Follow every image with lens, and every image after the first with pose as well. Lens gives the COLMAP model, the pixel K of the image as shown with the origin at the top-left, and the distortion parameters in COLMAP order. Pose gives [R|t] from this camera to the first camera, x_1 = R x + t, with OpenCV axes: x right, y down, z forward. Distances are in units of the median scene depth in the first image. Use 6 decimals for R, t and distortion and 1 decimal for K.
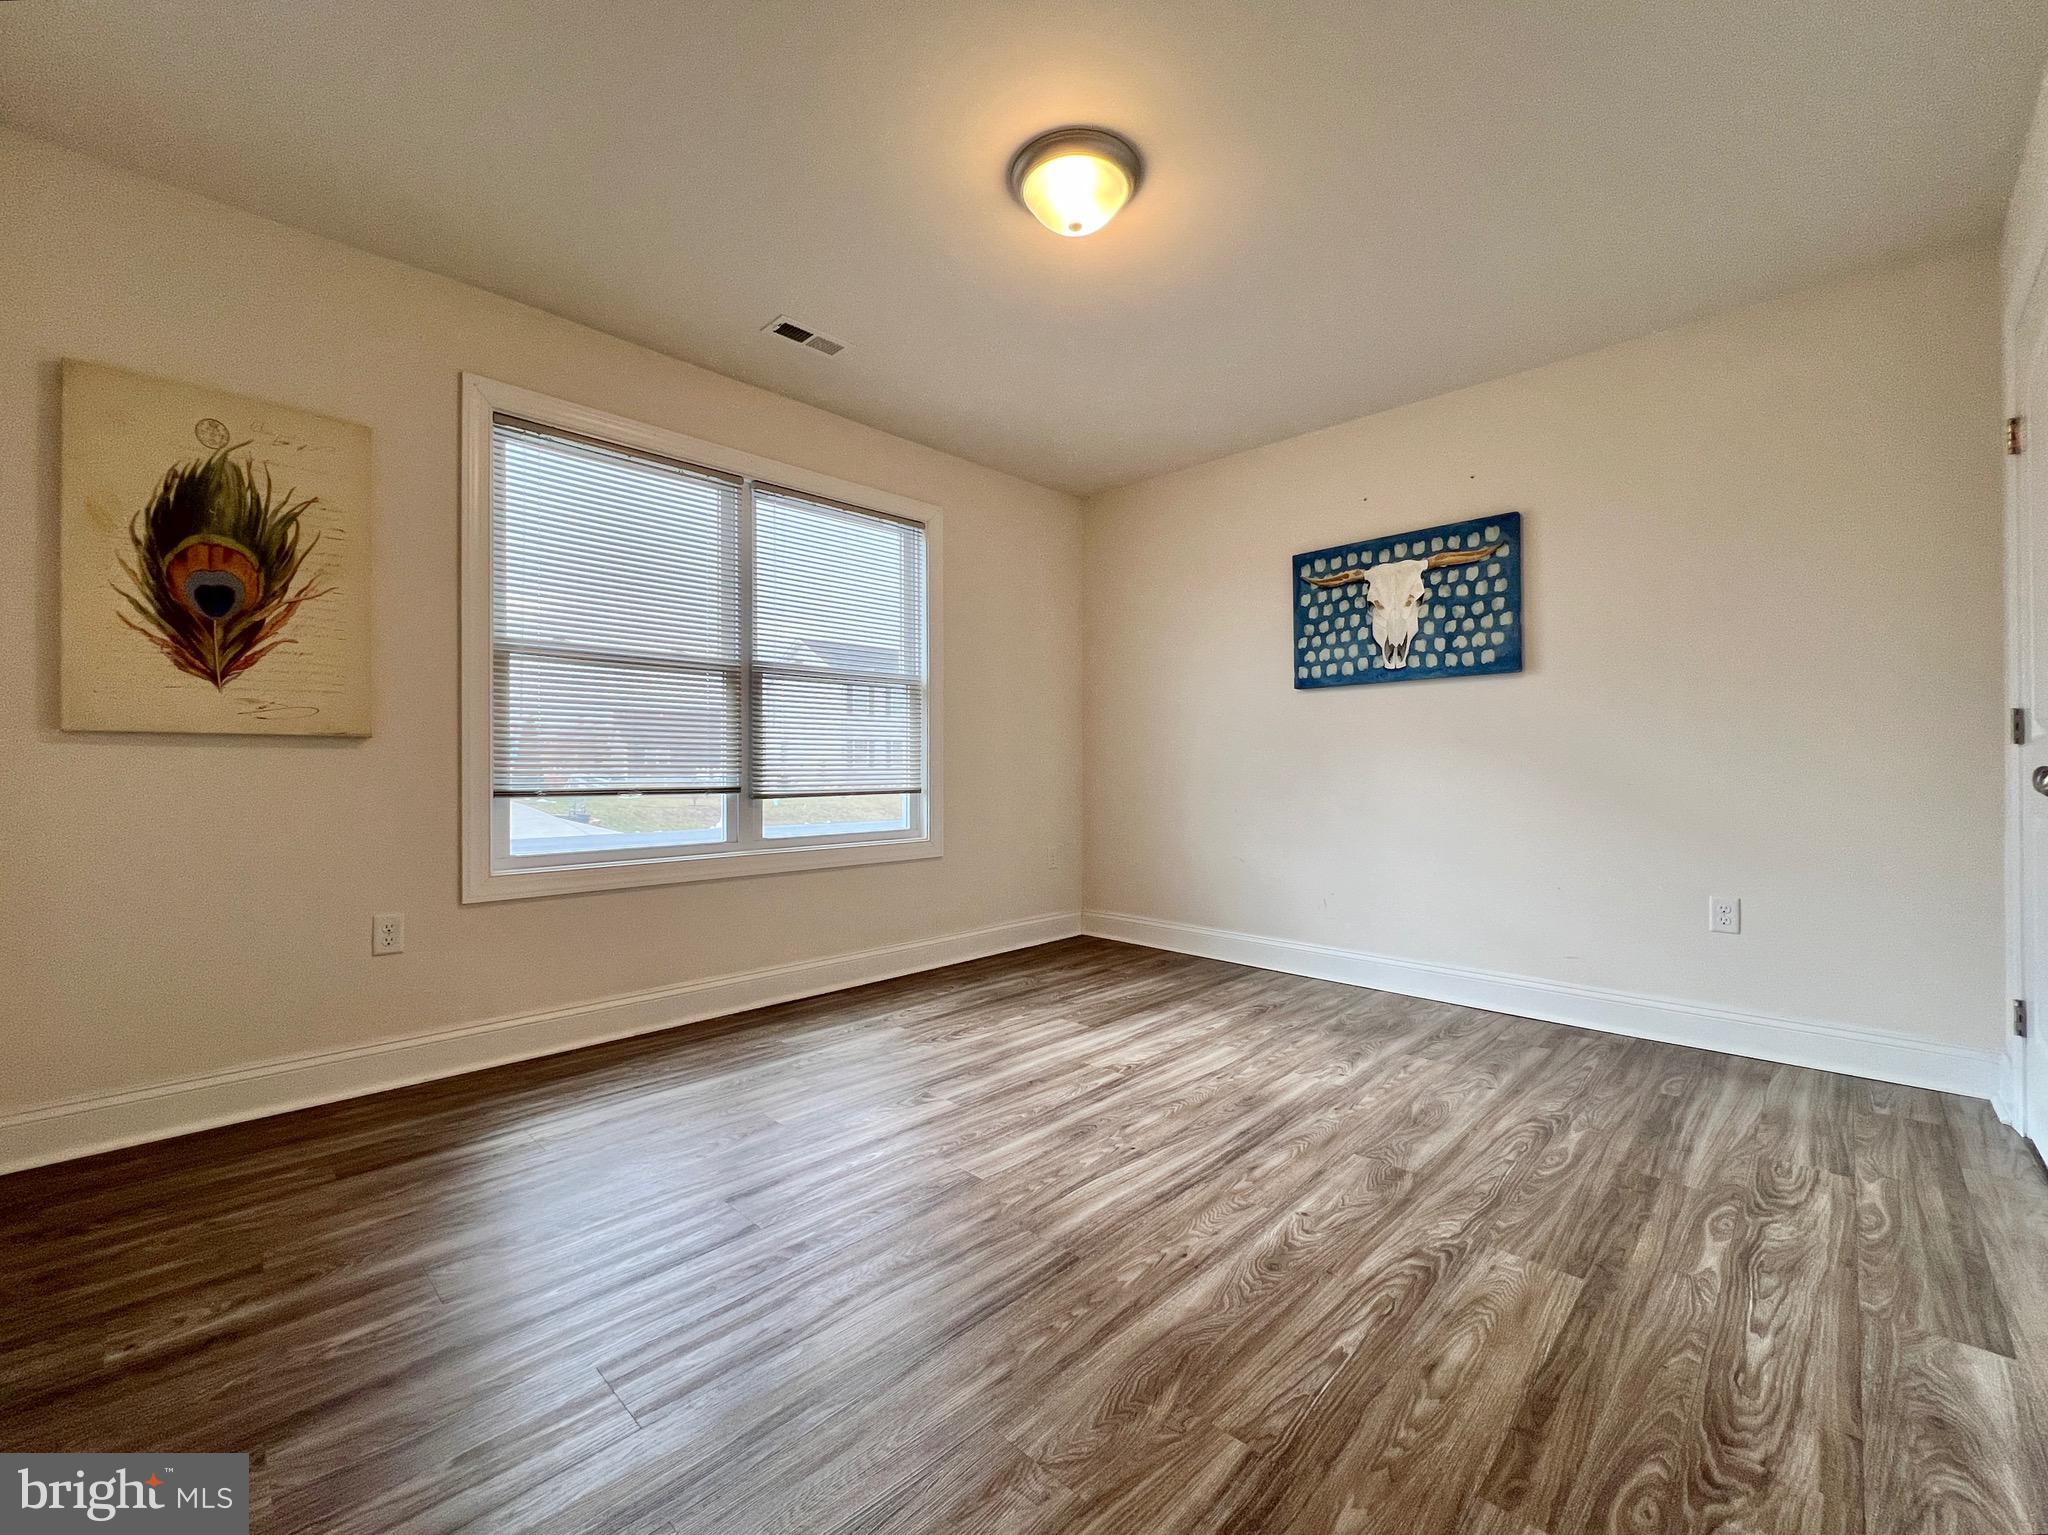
lens RADIAL K [[846.1, 0, 1019.6], [0, 846.1, 764.2], [0, 0, 1]] dist [-0.000464, 0.000286]
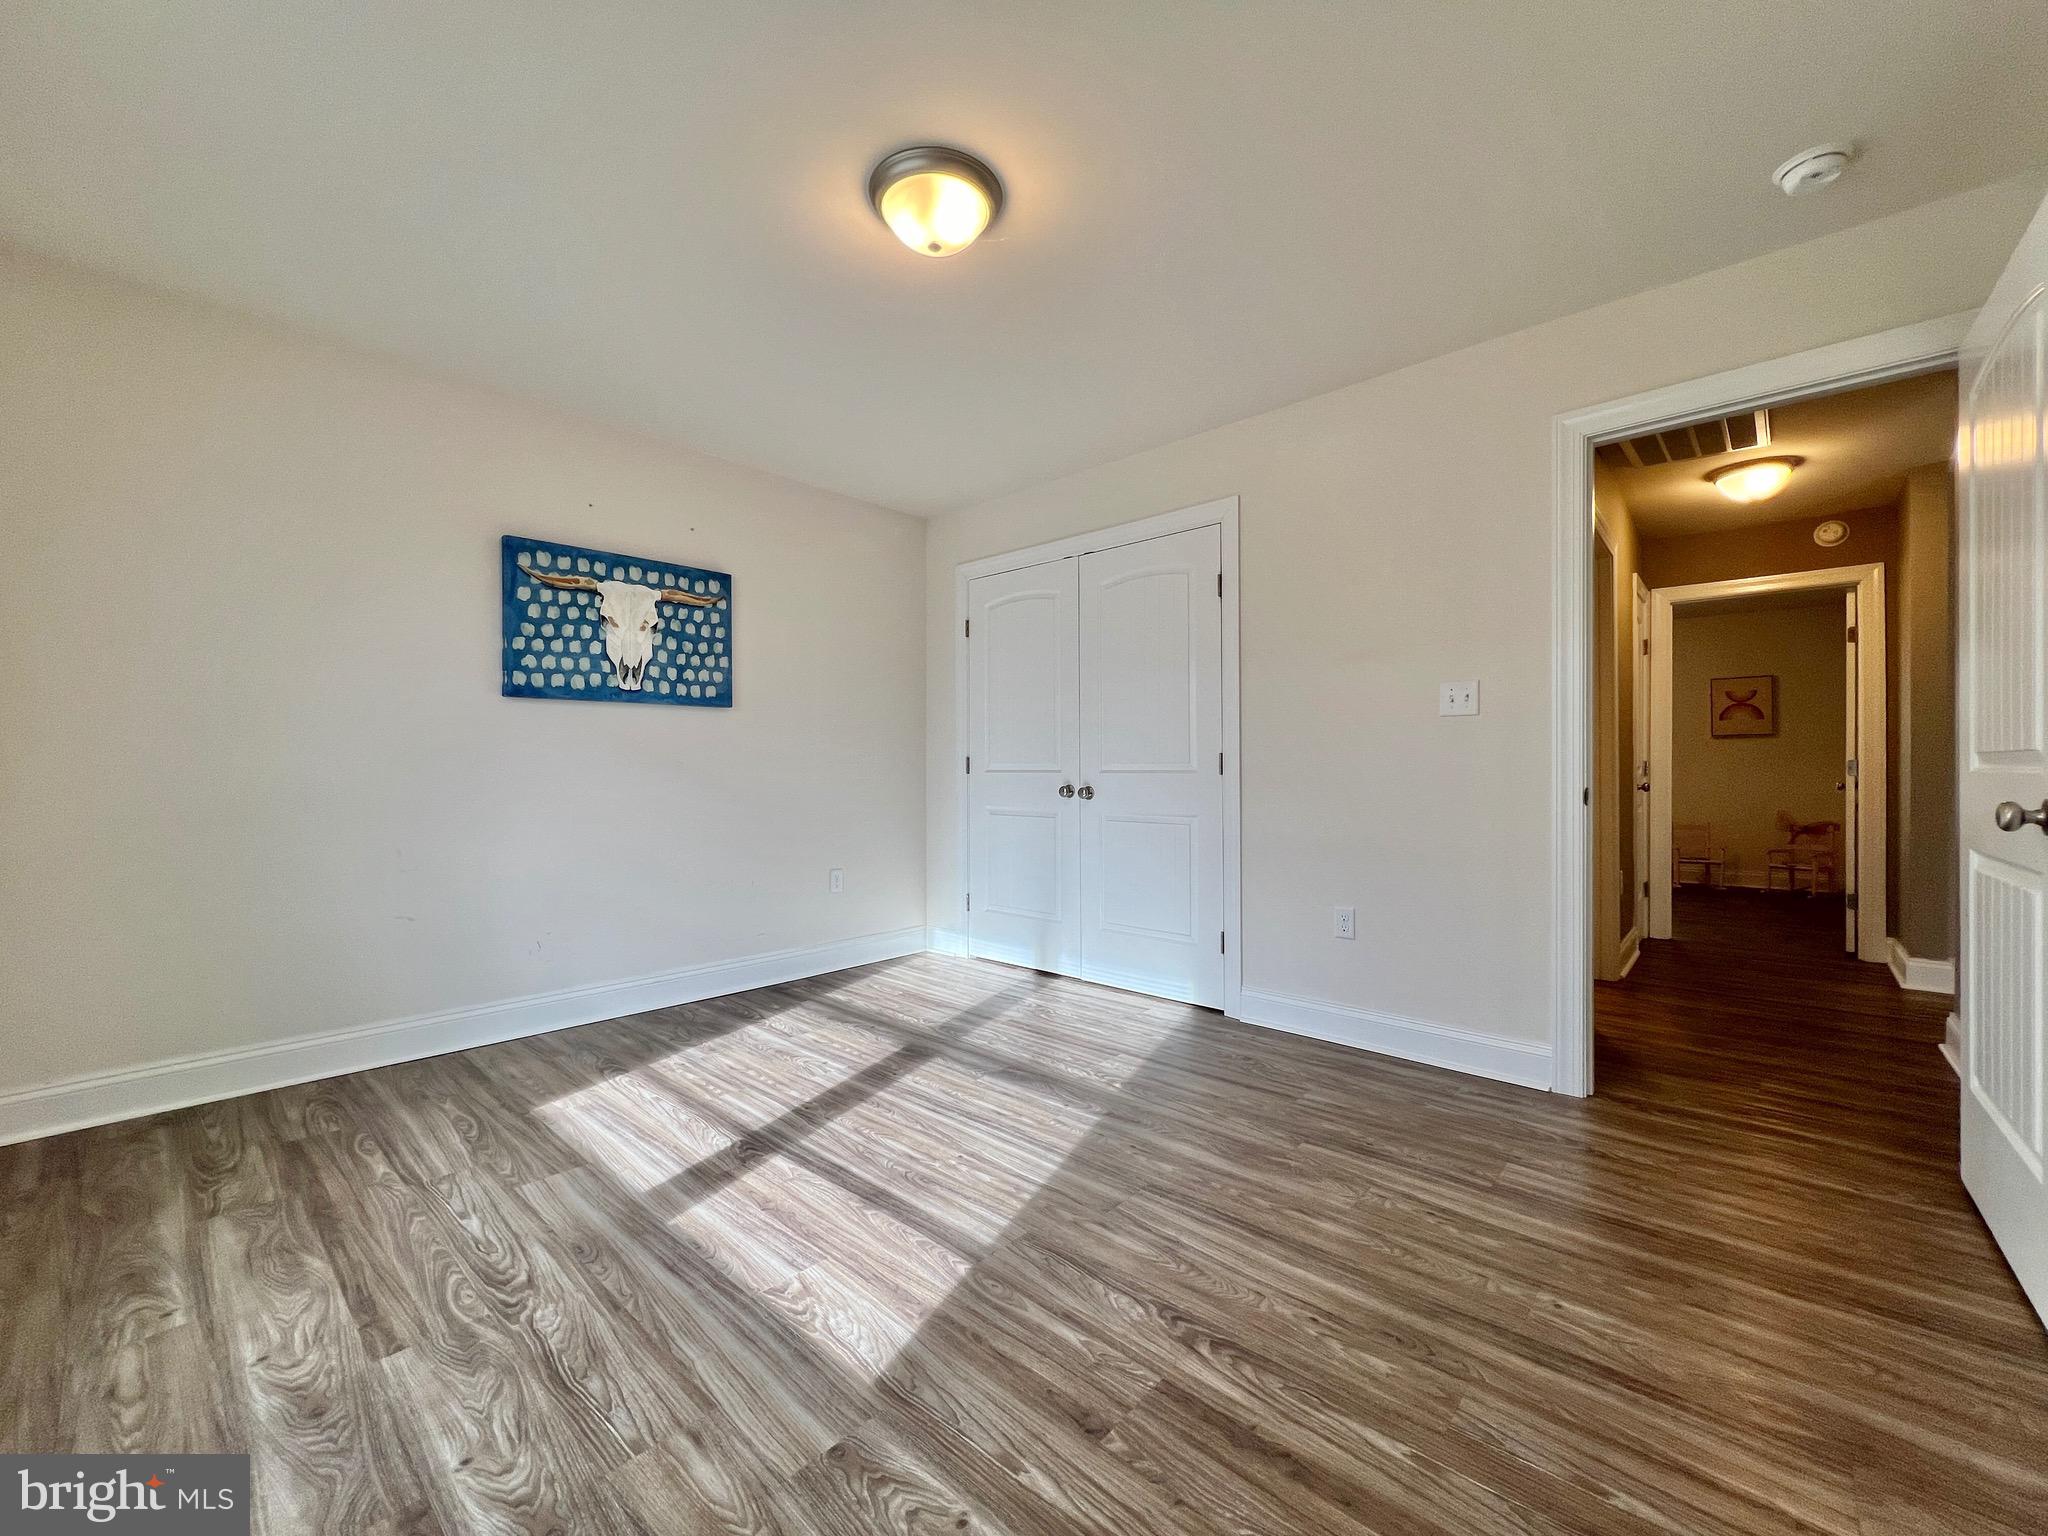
lens RADIAL K [[819.0, 0, 1020.0], [0, 819.0, 765.2], [0, 0, 1]] dist [-0.001522, 0.000570]
pose [[-0.032997, 0.007395, 0.999428, -0.586001], [-0.003356, 0.999966, -0.007510, -0.020091], [-0.999450, -0.003602, -0.032971, 0.623685]]
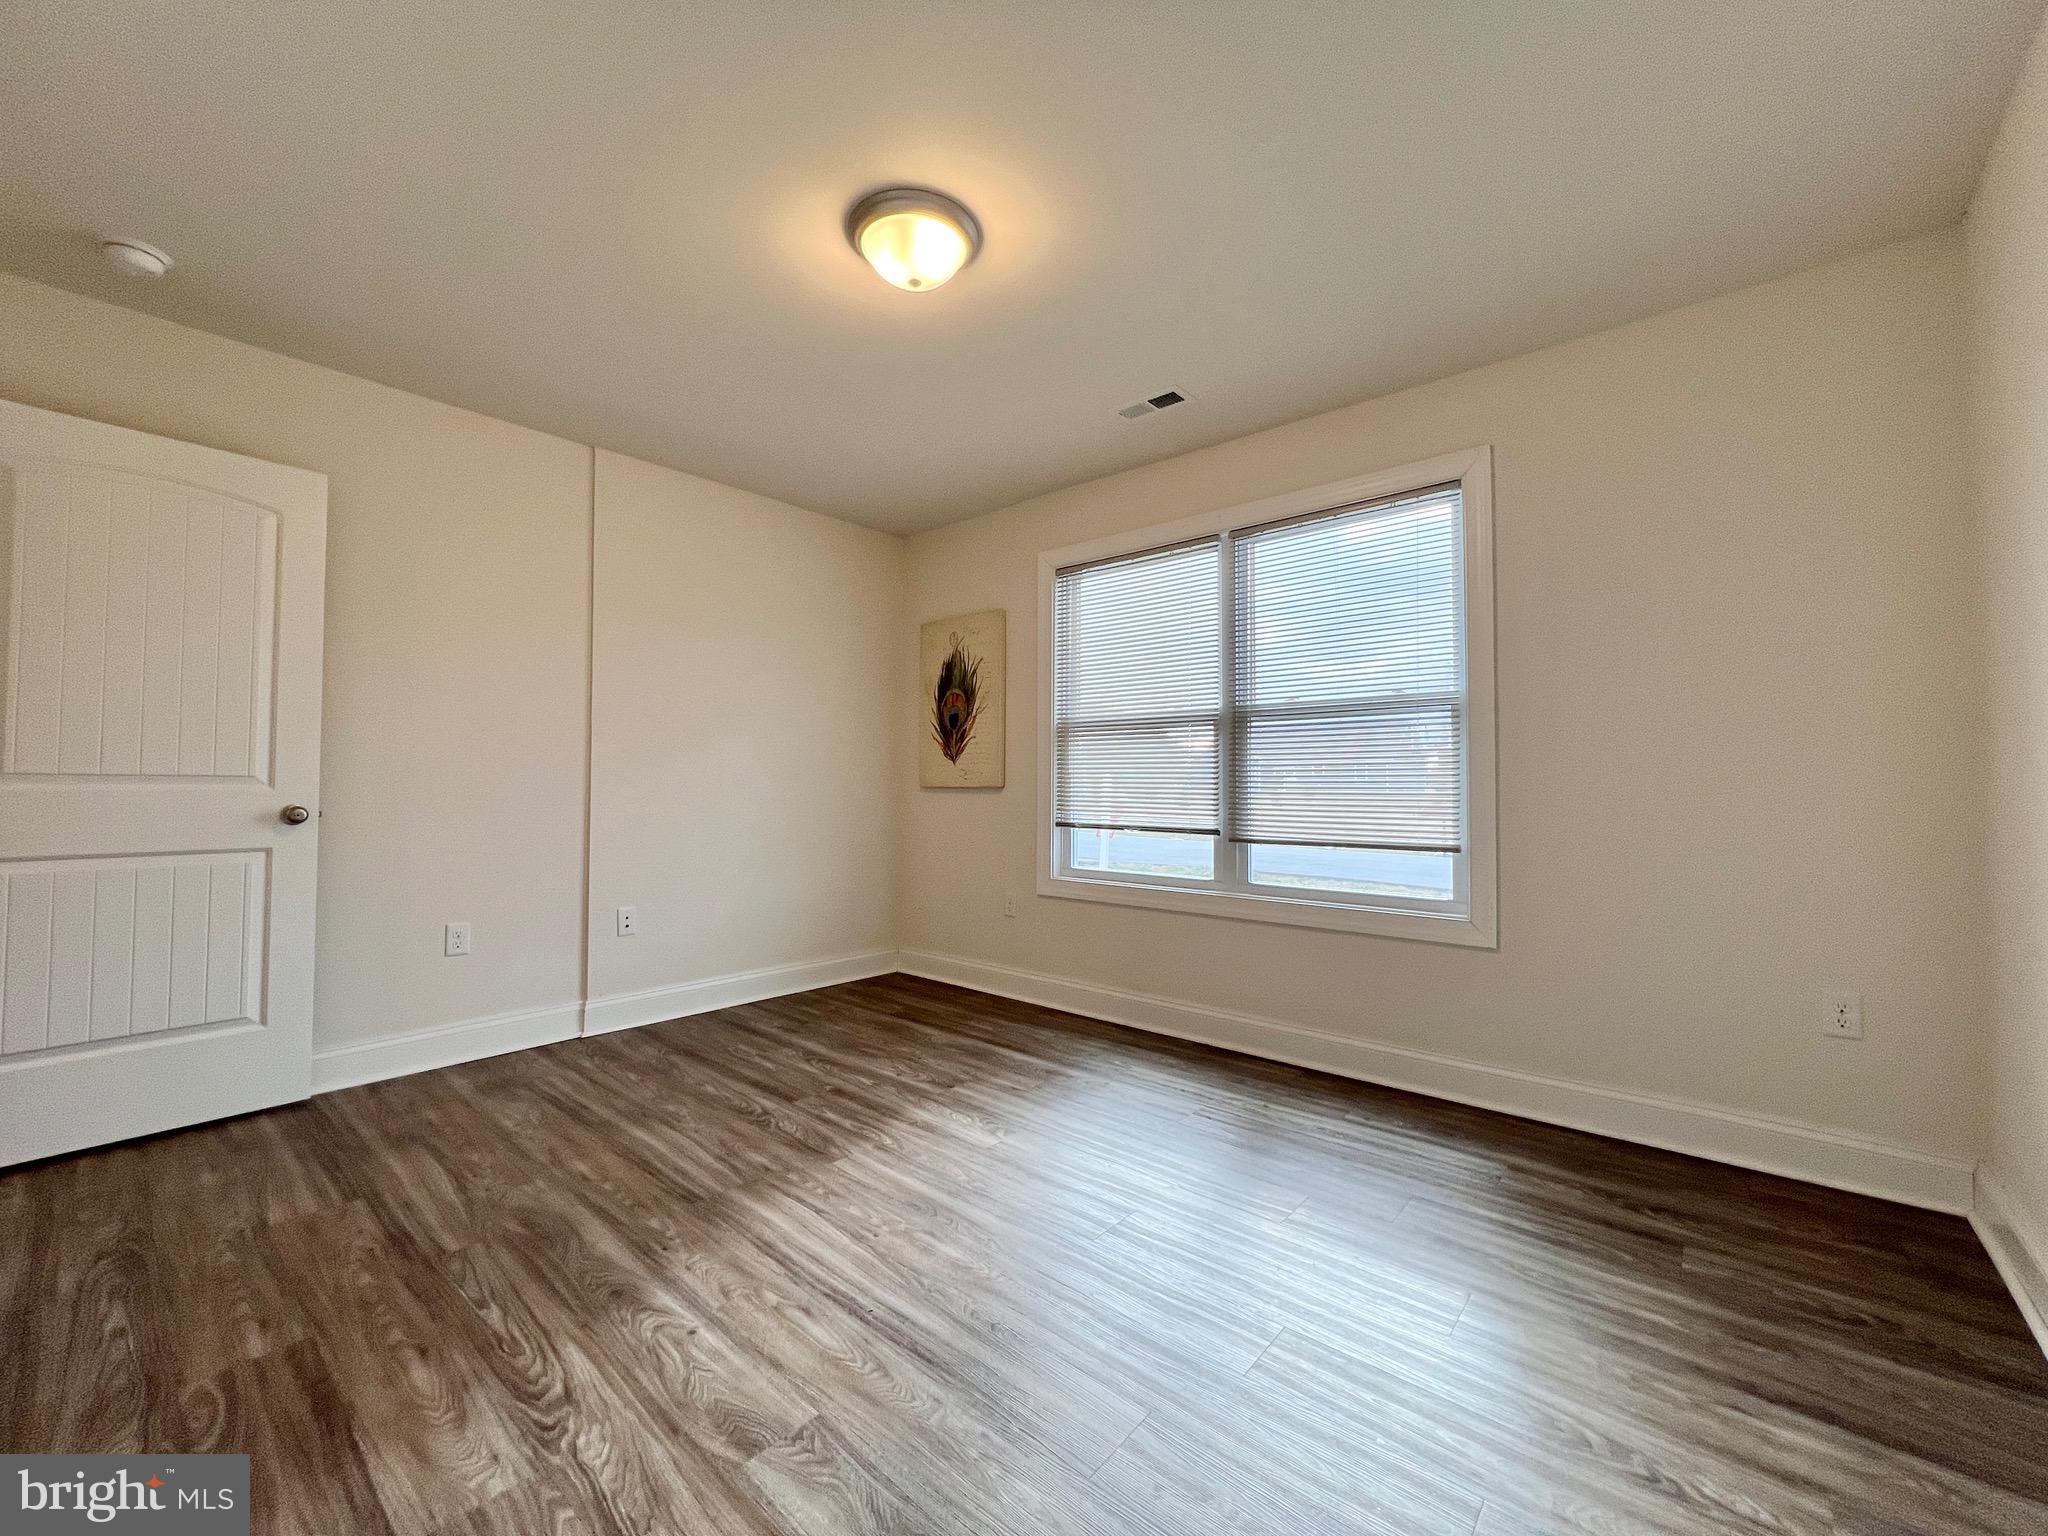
lens RADIAL K [[819.0, 0, 1020.0], [0, 819.0, 765.2], [0, 0, 1]] dist [-0.001522, 0.000570]
pose [[0.055617, -0.025107, -0.998136, 0.685891], [-0.002302, 0.999678, -0.025274, -0.027161], [0.998450, 0.003703, 0.055542, 0.718218]]
